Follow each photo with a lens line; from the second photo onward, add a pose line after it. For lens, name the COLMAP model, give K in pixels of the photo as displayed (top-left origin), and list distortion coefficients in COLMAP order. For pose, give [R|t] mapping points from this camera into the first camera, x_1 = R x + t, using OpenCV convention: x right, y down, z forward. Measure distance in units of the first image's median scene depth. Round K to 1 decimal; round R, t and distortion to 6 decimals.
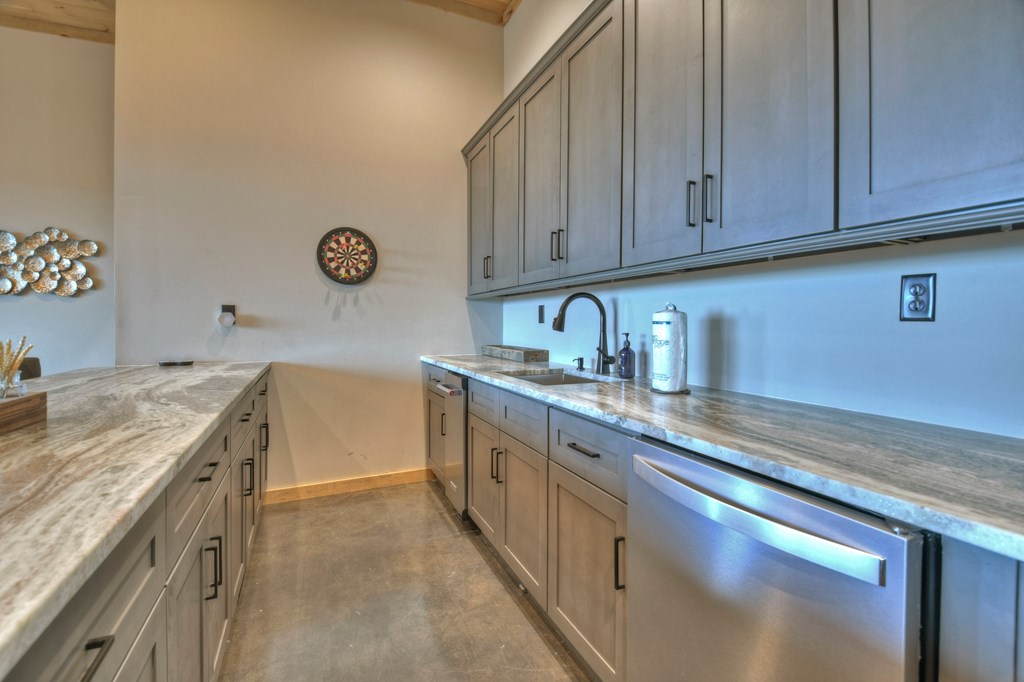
lens RADIAL K [[443.7, 0, 502.9], [0, 443.7, 334.3], [0, 0, 1]] dist [-0.009043, -0.007050]
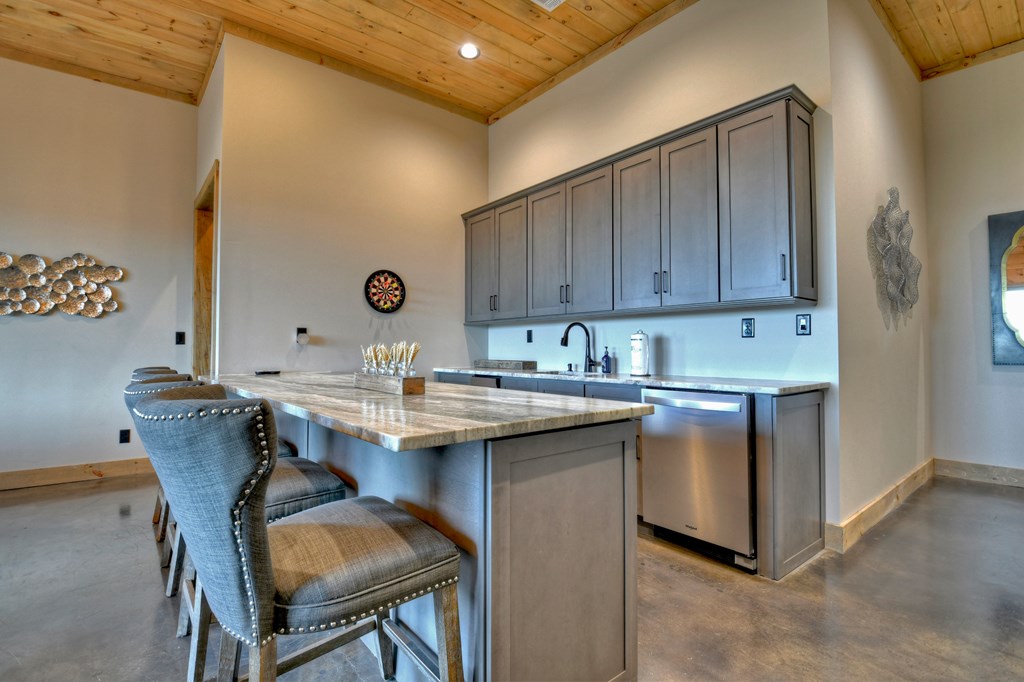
lens RADIAL K [[457.7, 0, 497.5], [0, 457.7, 330.2], [0, 0, 1]] dist [0.003629, 0.000250]
pose [[0.971671, 0.008820, 0.236171, -0.352122], [0.006677, 0.997880, -0.064738, 0.029254], [-0.236241, 0.064481, 0.969553, -0.398089]]
